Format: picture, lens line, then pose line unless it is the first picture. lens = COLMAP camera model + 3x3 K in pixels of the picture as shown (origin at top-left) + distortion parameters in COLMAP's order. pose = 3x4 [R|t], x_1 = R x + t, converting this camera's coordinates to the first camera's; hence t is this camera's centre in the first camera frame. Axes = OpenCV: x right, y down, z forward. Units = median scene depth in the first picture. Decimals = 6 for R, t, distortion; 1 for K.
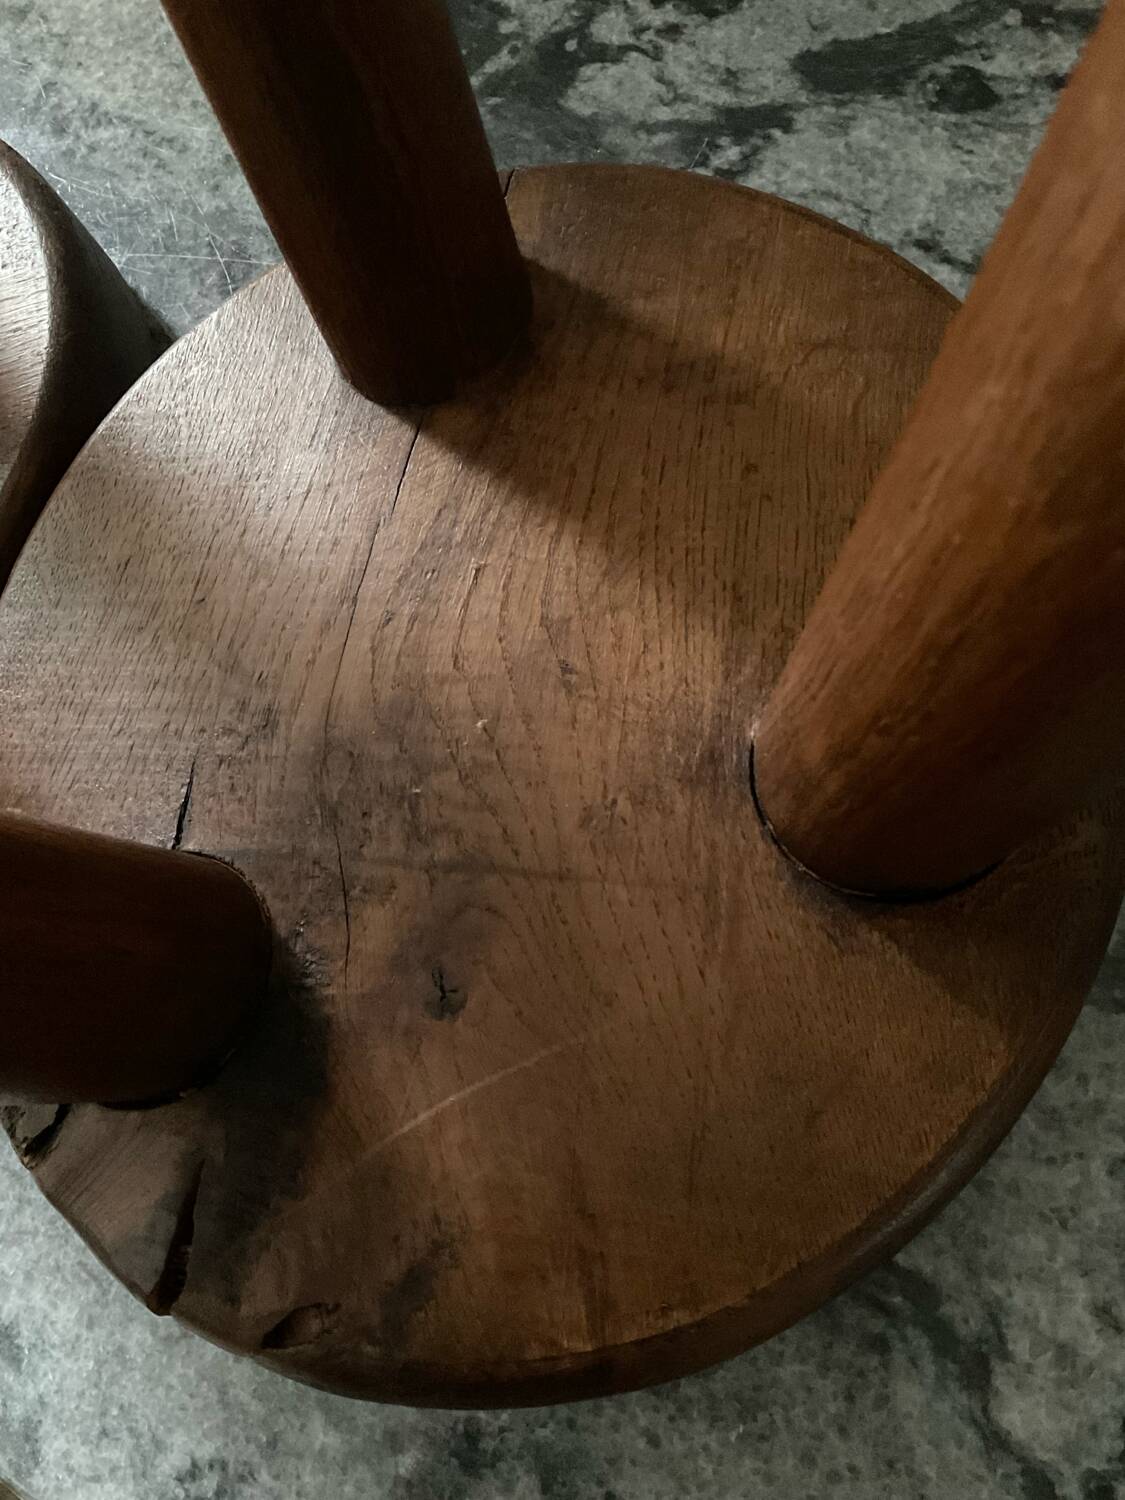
lens RADIAL K [[1233.3, 0, 563.1], [0, 1233.3, 784.8], [0, 0, 1]] dist [-0.003399, -0.010881]
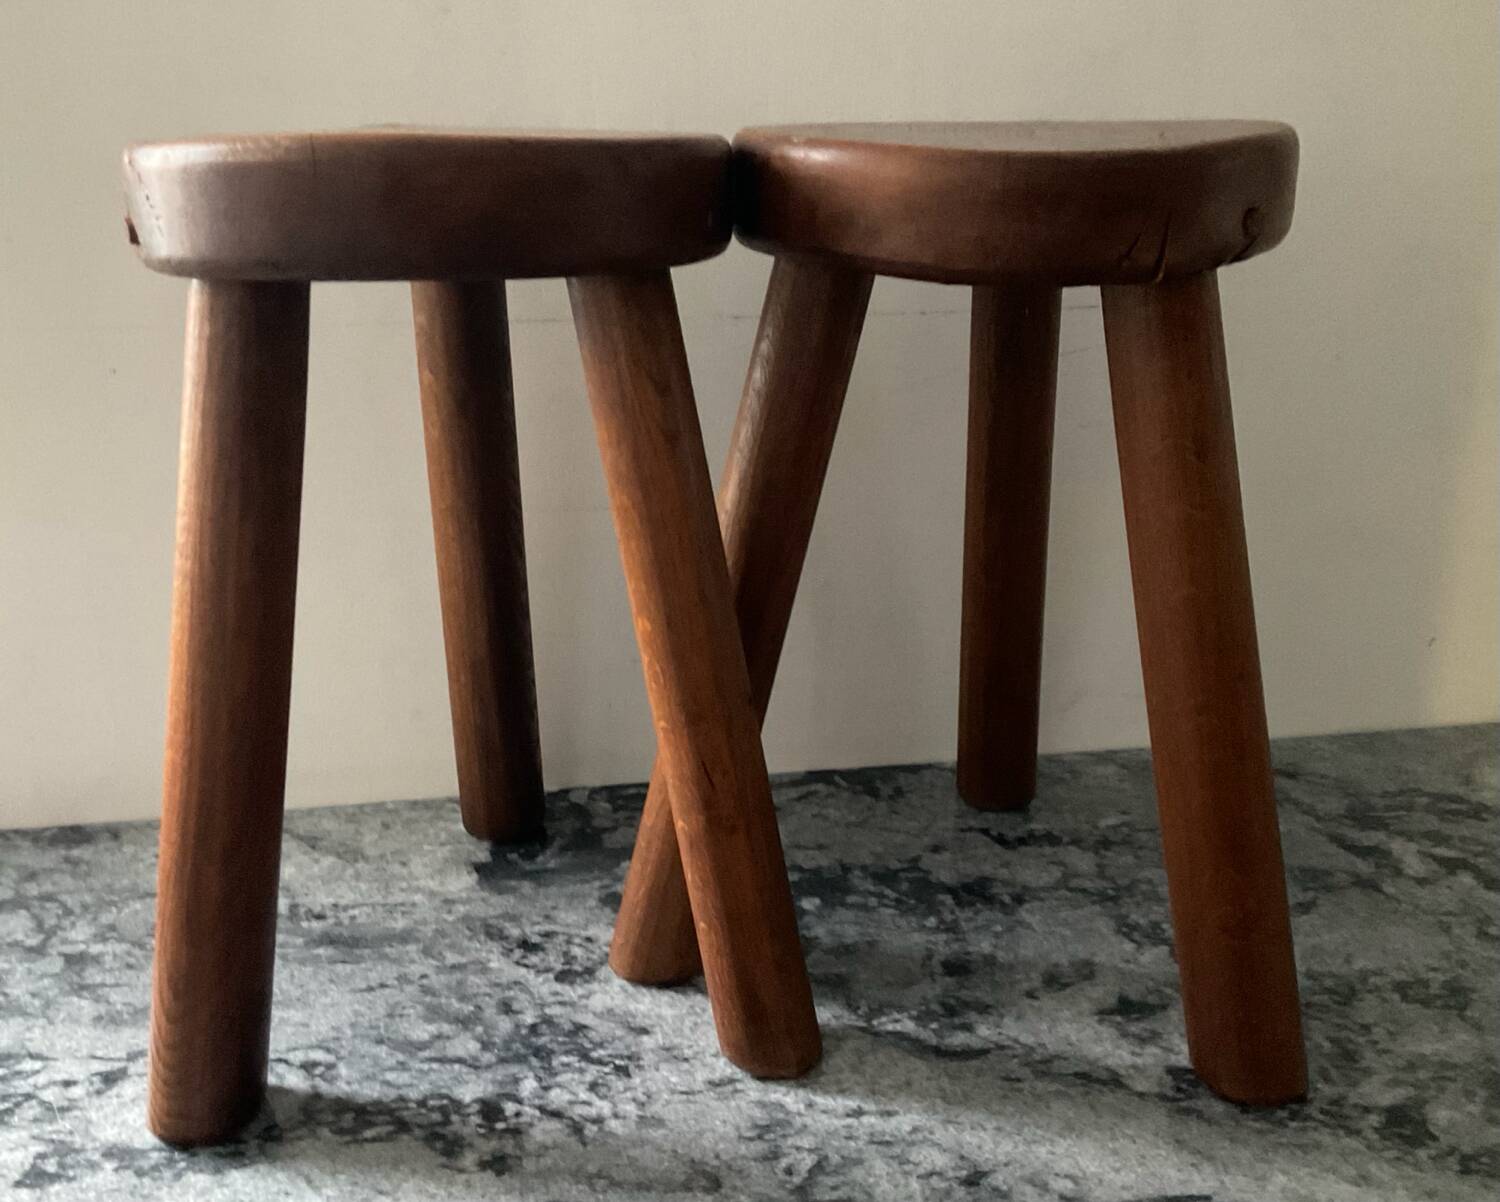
lens RADIAL K [[1418.2, 0, 734.9], [0, 1418.2, 694.3], [0, 0, 1]] dist [-0.001007, 0.000000]
pose [[0.783255, -0.050793, 0.619622, -1.295438], [0.504520, 0.634306, -0.585760, 0.805578], [-0.363277, 0.771412, 0.522450, -0.547396]]
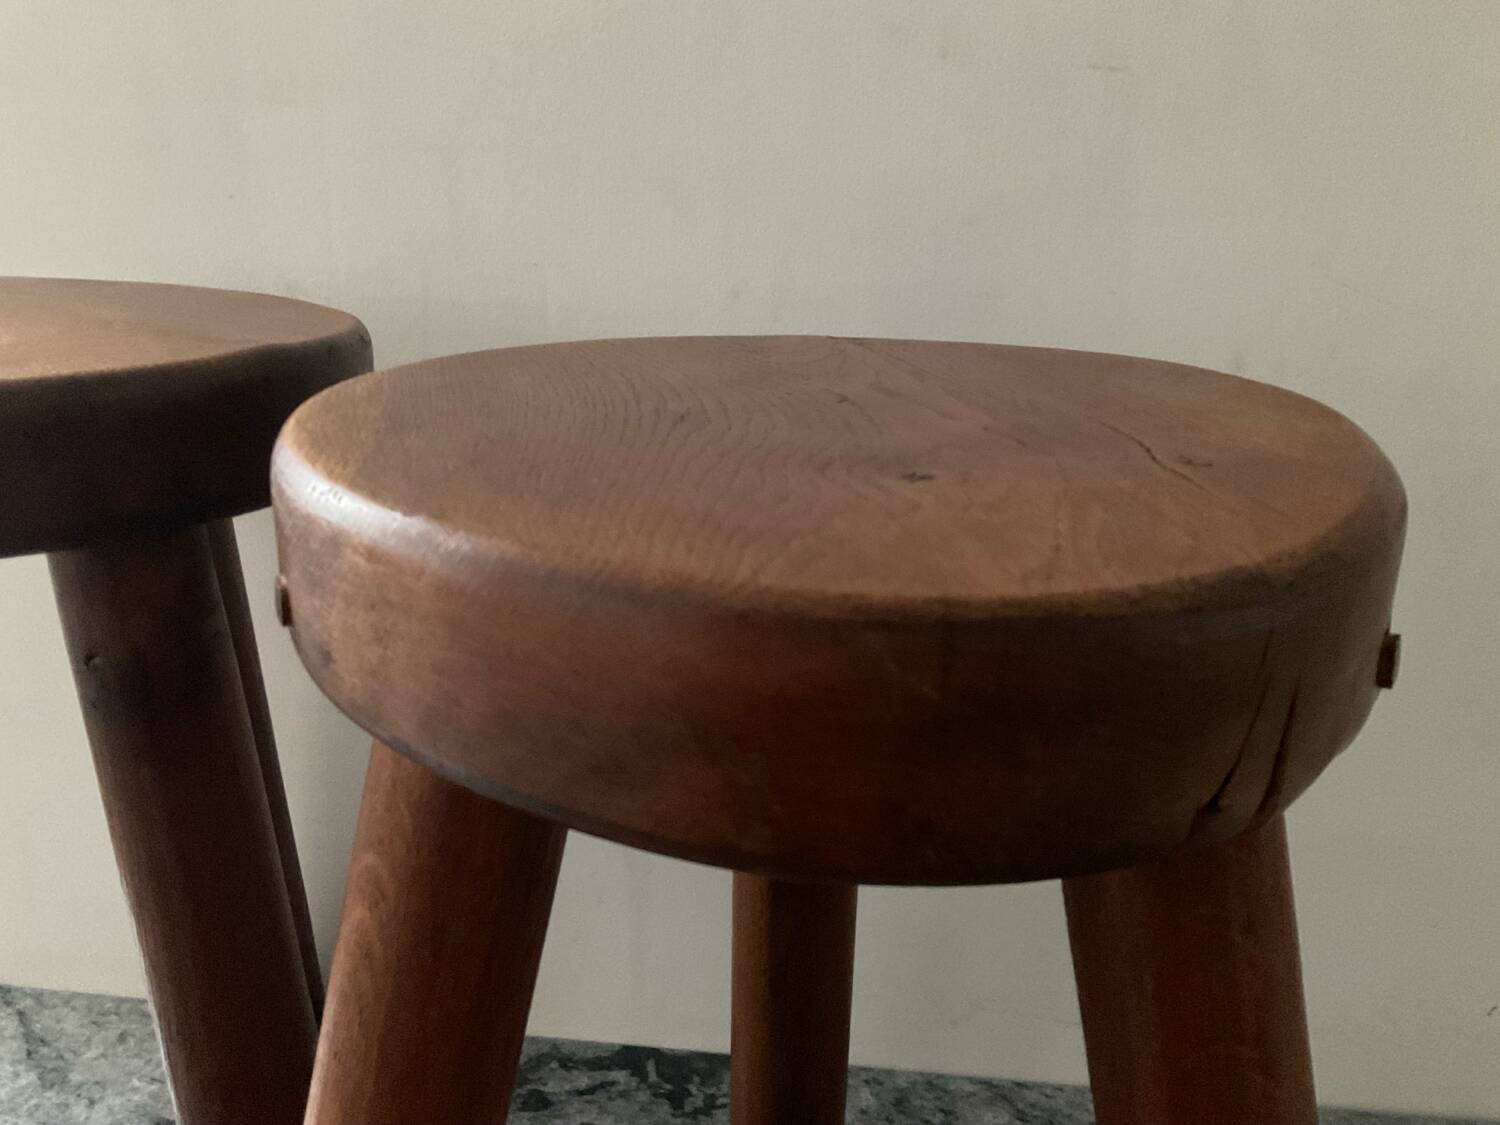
lens RADIAL K [[1241.4, 0, 757.9], [0, 1241.4, 548.4], [0, 0, 1]] dist [0.047424, -0.106728]
pose [[0.905906, 0.098874, 0.411775, -0.231631], [0.274944, 0.602231, -0.749483, 0.441043], [-0.322087, 0.792176, 0.518380, -0.754134]]
